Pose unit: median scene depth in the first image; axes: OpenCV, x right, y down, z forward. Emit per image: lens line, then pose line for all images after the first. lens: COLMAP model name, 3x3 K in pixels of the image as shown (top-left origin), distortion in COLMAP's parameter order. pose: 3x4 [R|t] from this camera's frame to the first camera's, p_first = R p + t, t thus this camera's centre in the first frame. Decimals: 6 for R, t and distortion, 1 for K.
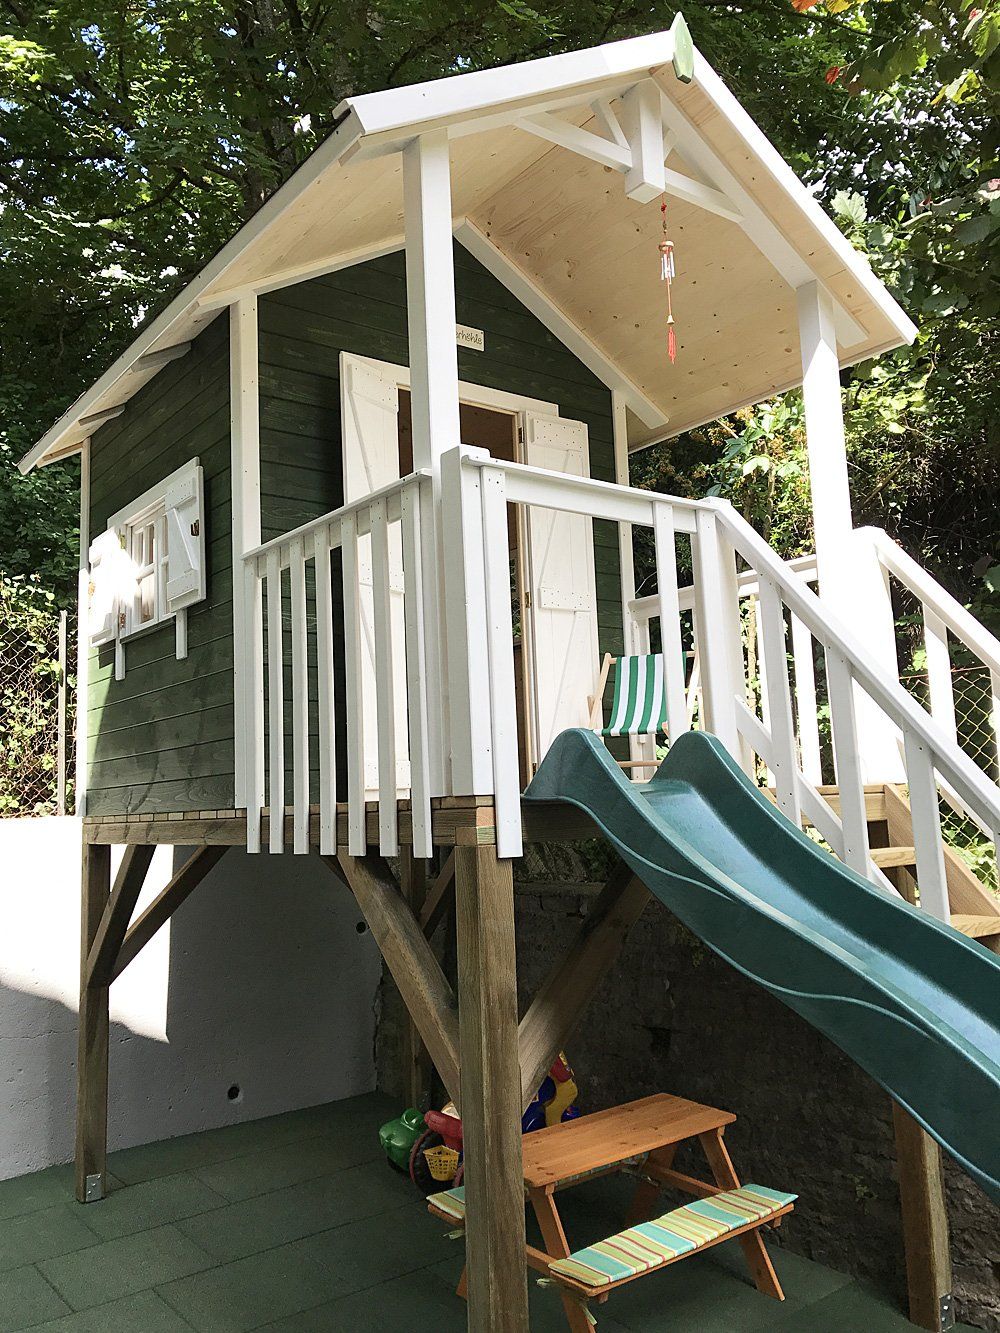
lens RADIAL K [[1088.5, 0, 500.0], [0, 1088.5, 666.5], [0, 0, 1]] dist [0.062008, -0.002000]
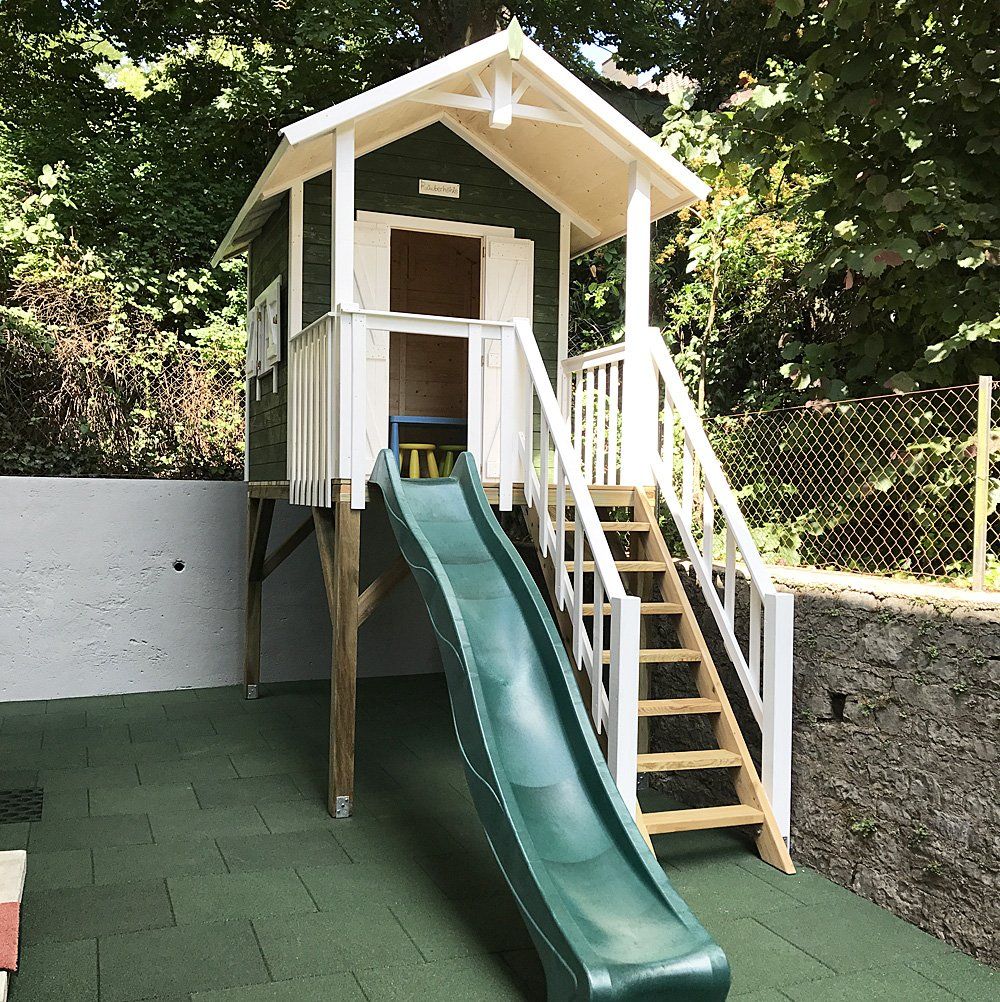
lens RADIAL K [[1099.2, 0, 500.0], [0, 1099.2, 501.0], [0, 0, 1]] dist [0.165423, -0.001849]
pose [[0.960246, 0.056853, -0.273306, 0.591568], [-0.020643, 0.990823, 0.133580, -0.087481], [0.278392, -0.122628, 0.952607, -0.645796]]
